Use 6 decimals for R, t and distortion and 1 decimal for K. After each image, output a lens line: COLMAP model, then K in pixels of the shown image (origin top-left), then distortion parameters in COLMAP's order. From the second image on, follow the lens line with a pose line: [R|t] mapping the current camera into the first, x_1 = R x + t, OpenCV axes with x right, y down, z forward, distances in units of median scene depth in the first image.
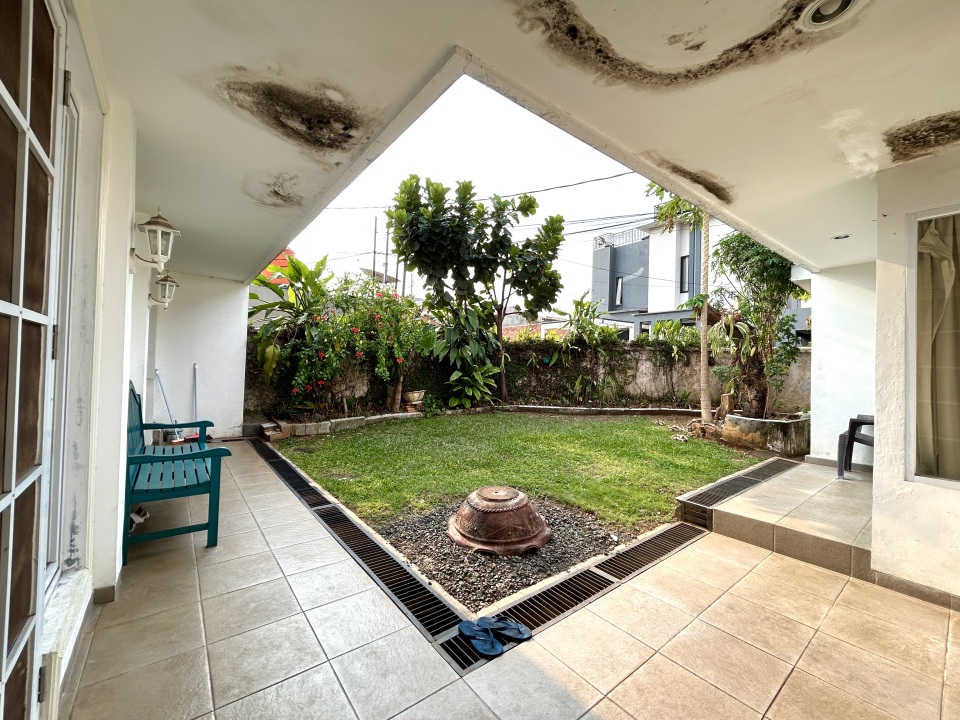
lens RADIAL K [[392.8, 0, 476.7], [0, 392.8, 357.7], [0, 0, 1]] dist [0.000781, 0.000139]
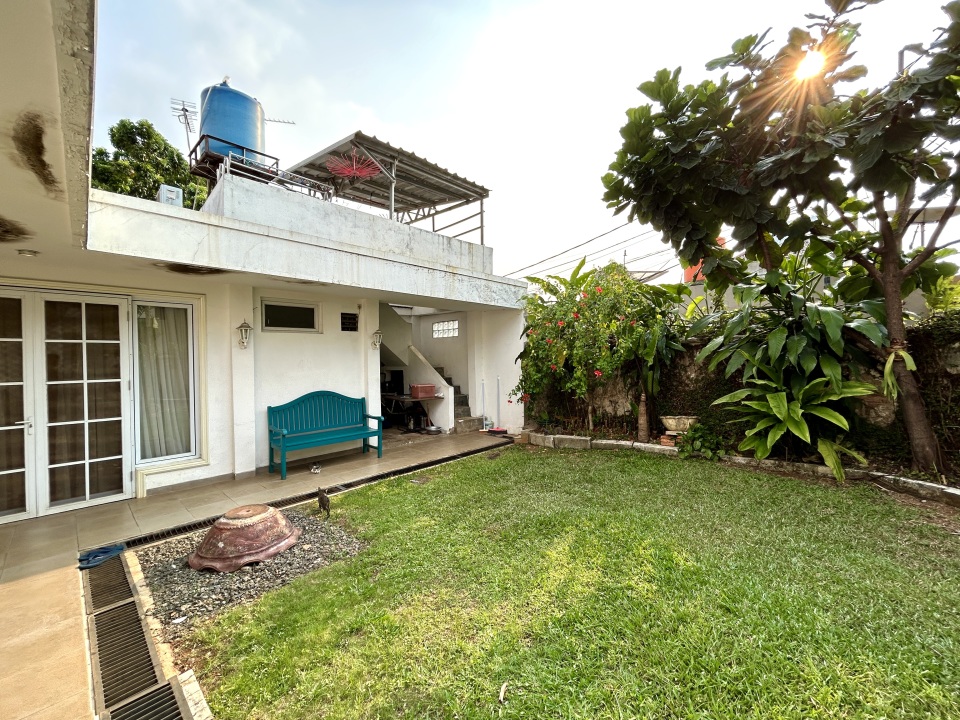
lens RADIAL K [[392.8, 0, 476.7], [0, 392.8, 357.7], [0, 0, 1]] dist [0.000781, 0.000139]
pose [[0.139159, -0.032802, -0.989727, 0.521804], [0.039726, 0.998832, -0.027518, -0.011176], [0.989473, -0.035489, 0.140300, 0.632557]]
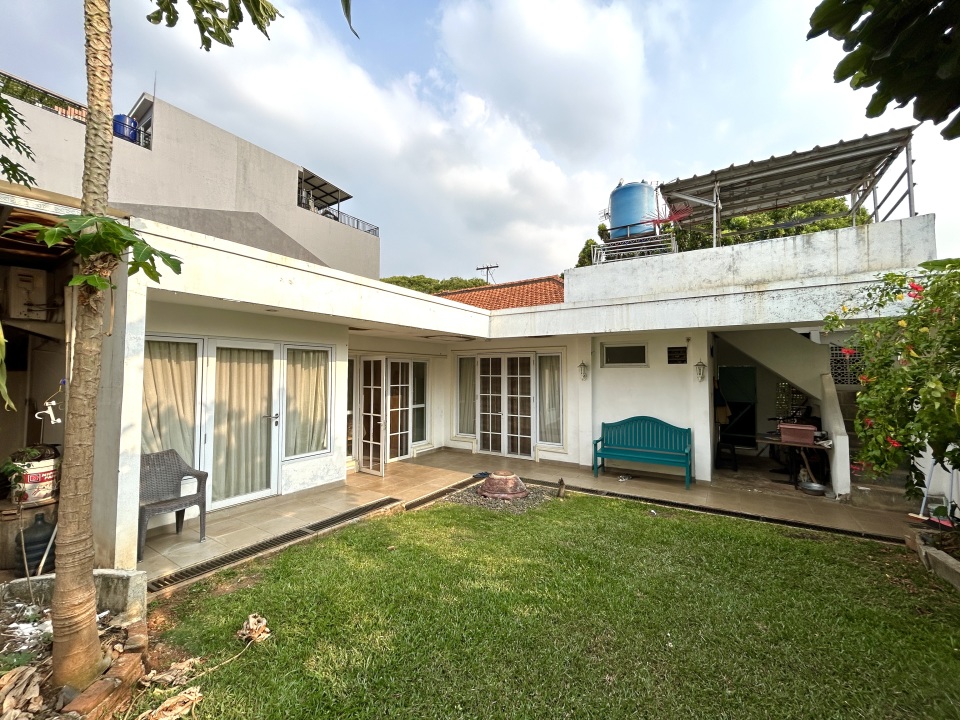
lens RADIAL K [[392.8, 0, 476.7], [0, 392.8, 357.7], [0, 0, 1]] dist [0.000781, 0.000139]
pose [[-0.946365, -0.044243, -0.320055, 0.363981], [-0.022631, 0.997224, -0.070936, -0.043950], [0.322305, -0.059888, -0.944740, 1.229304]]
